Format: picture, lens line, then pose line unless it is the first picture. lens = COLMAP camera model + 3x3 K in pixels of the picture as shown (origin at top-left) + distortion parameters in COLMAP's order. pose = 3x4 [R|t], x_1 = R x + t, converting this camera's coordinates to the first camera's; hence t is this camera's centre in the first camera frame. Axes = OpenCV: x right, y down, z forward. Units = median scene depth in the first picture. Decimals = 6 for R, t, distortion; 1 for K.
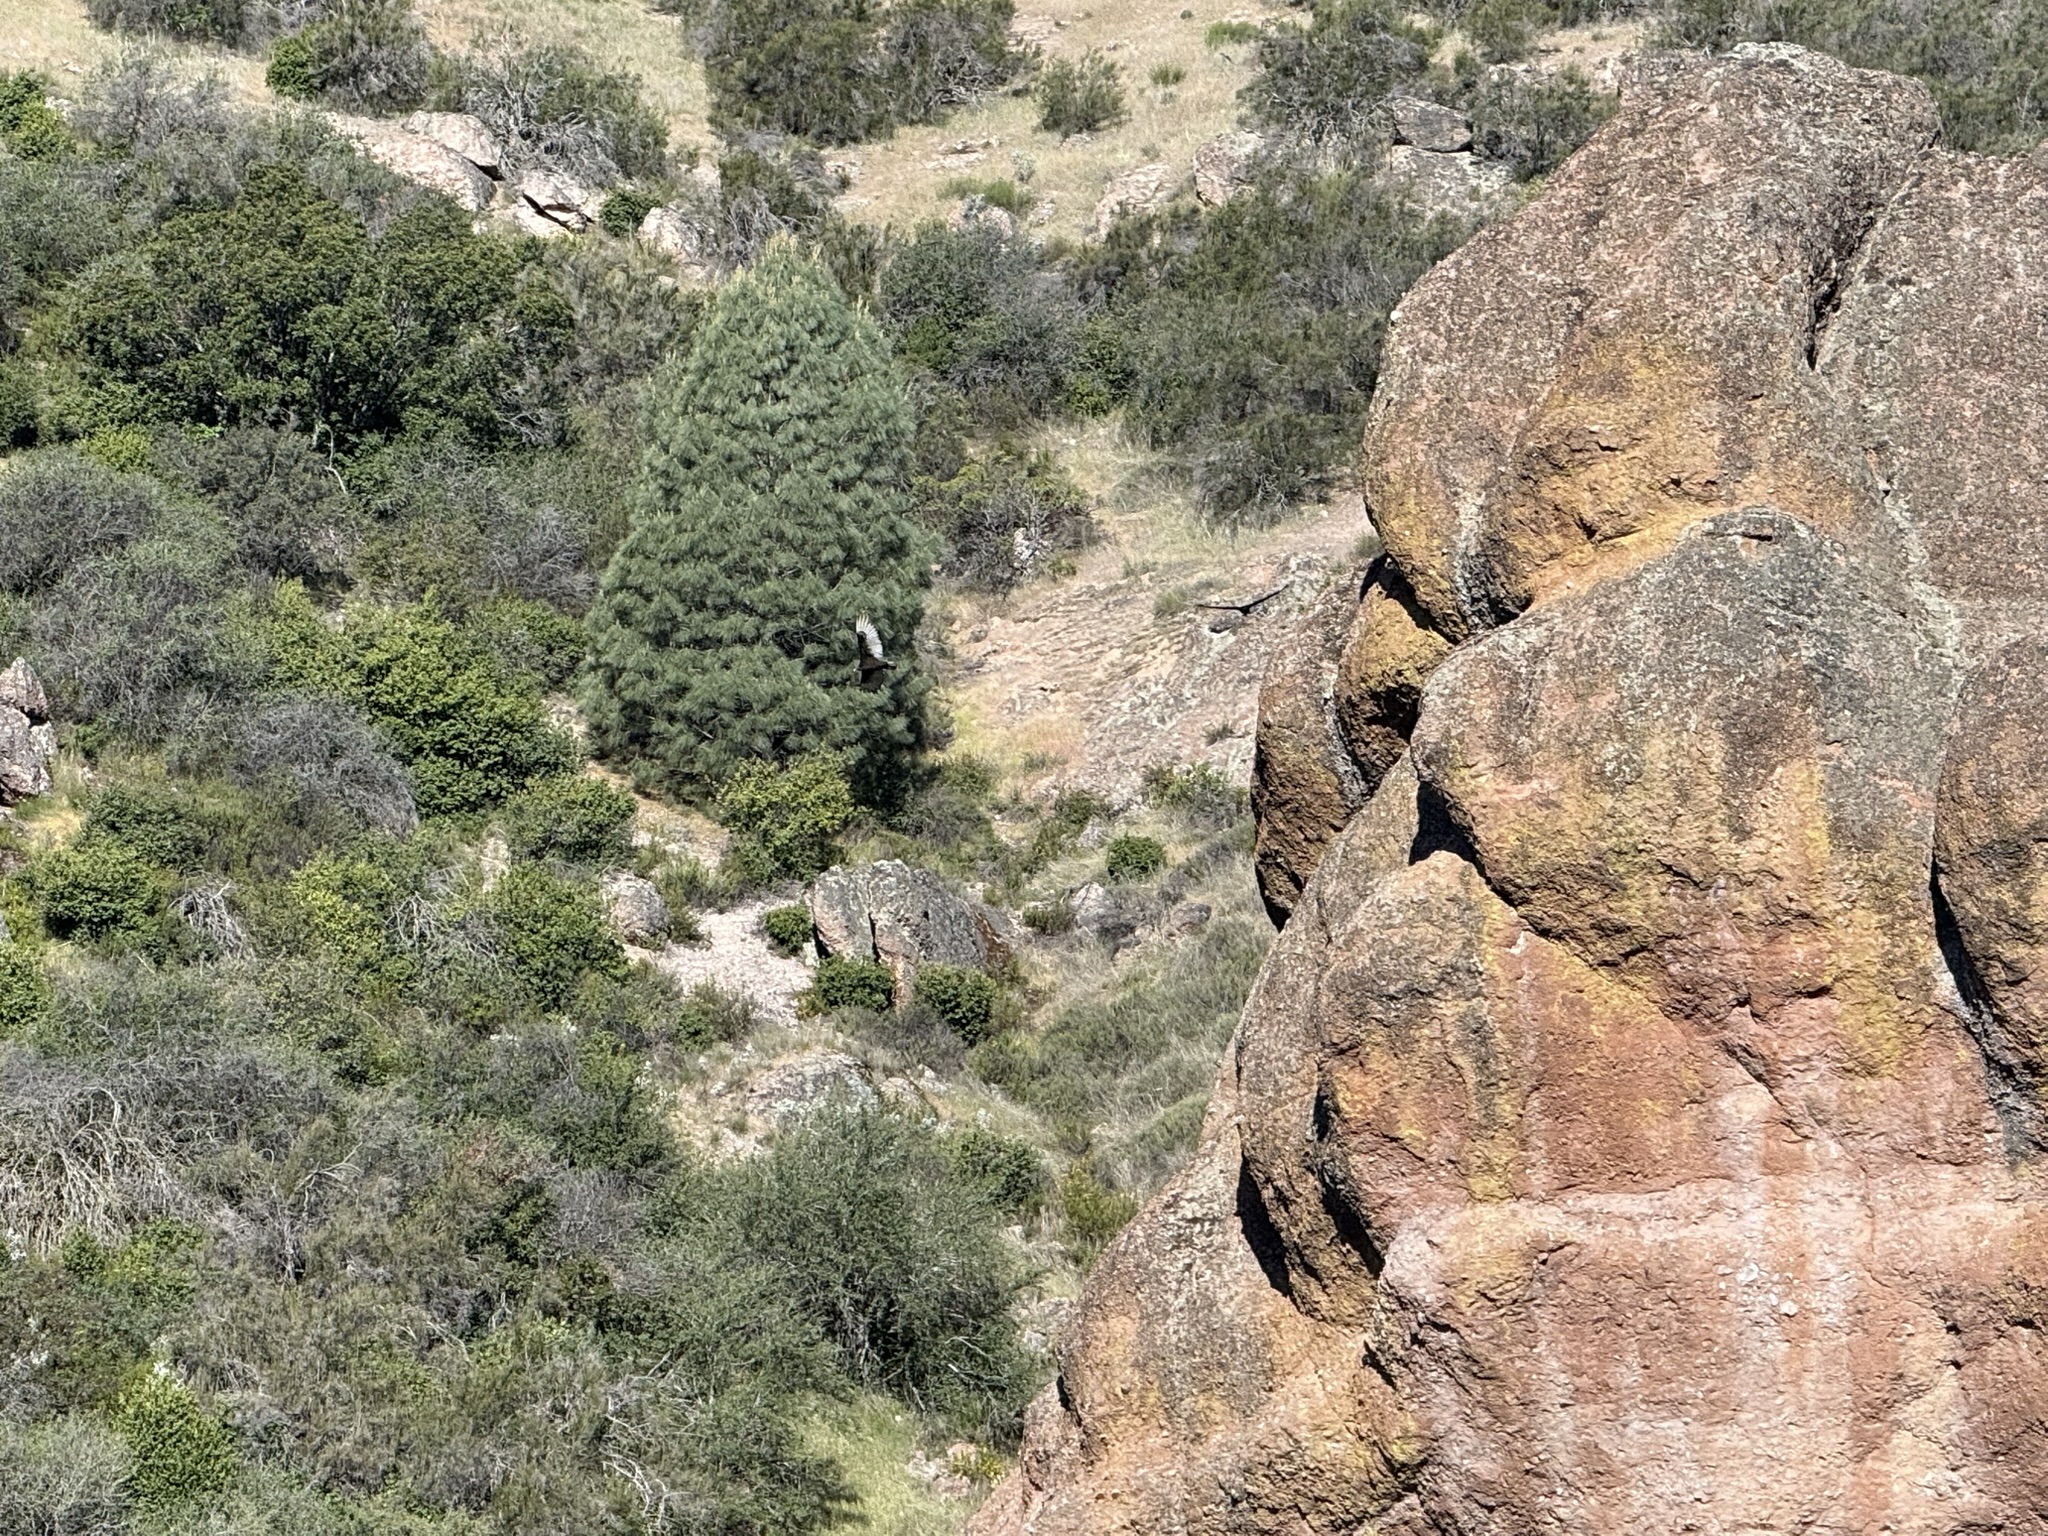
lens RADIAL K [[10785.9, 0, 1016.4], [0, 10785.9, 766.3], [0, 0, 1]] dist [0.337606, 0.000000]
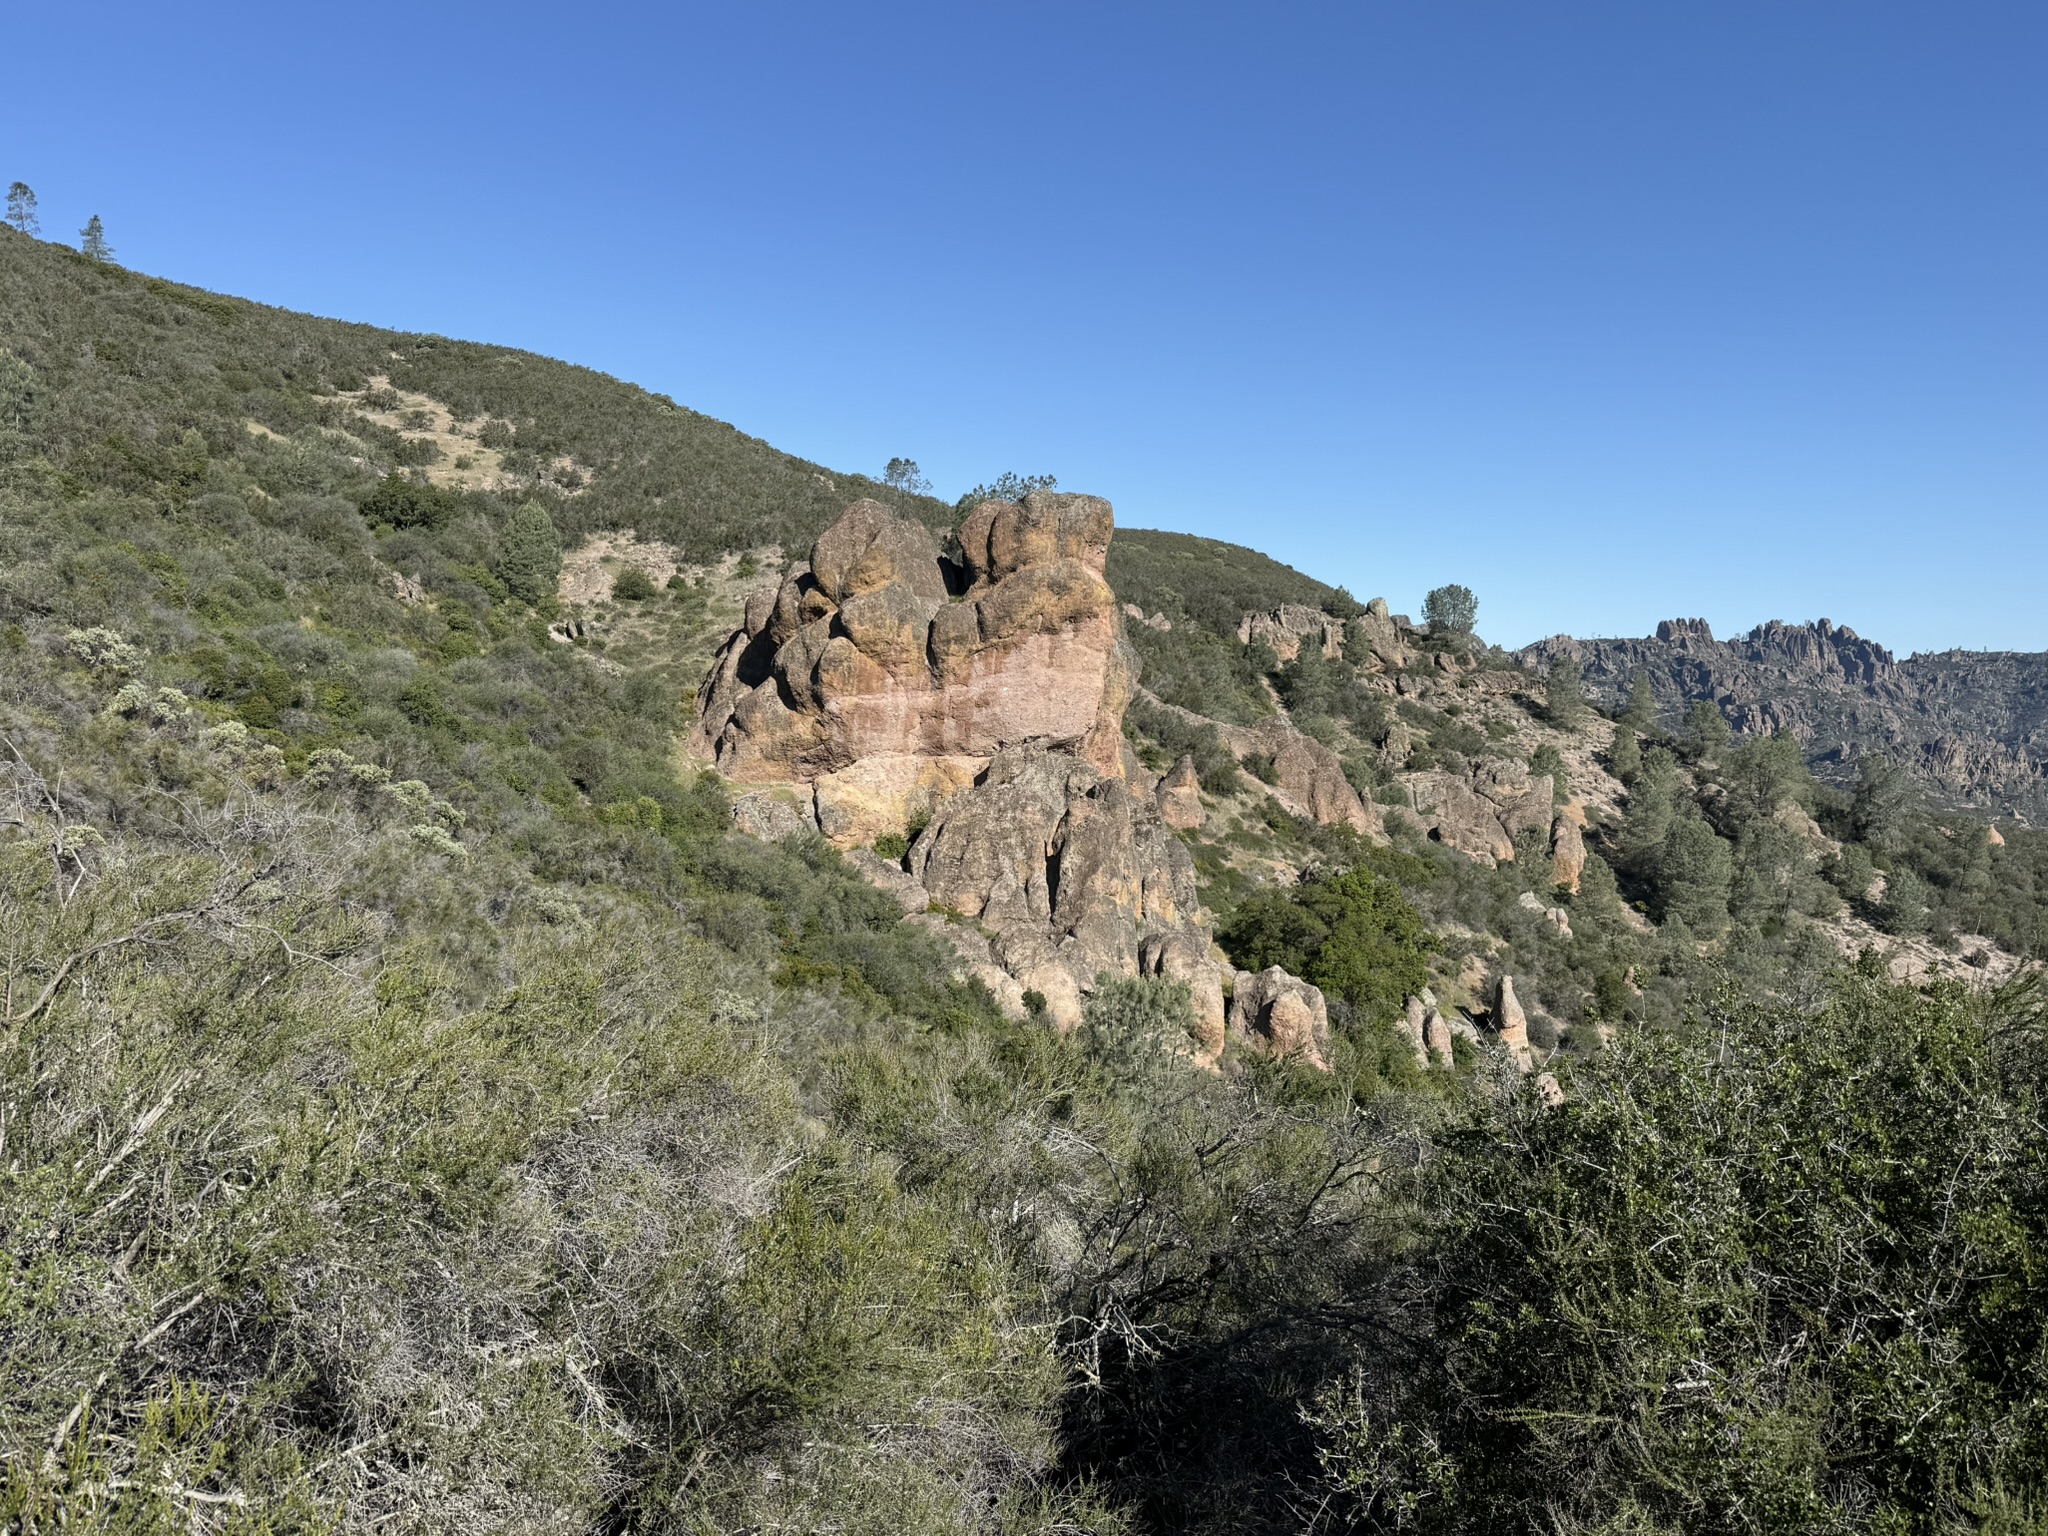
lens RADIAL K [[1640.5, 0, 1033.6], [0, 1640.5, 770.6], [0, 0, 1]] dist [0.088693, -0.003433]
pose [[0.800235, -0.030149, 0.598928, -0.416309], [-0.048248, 0.992261, 0.114414, -0.027392], [-0.597742, -0.120455, 0.792588, 0.221446]]
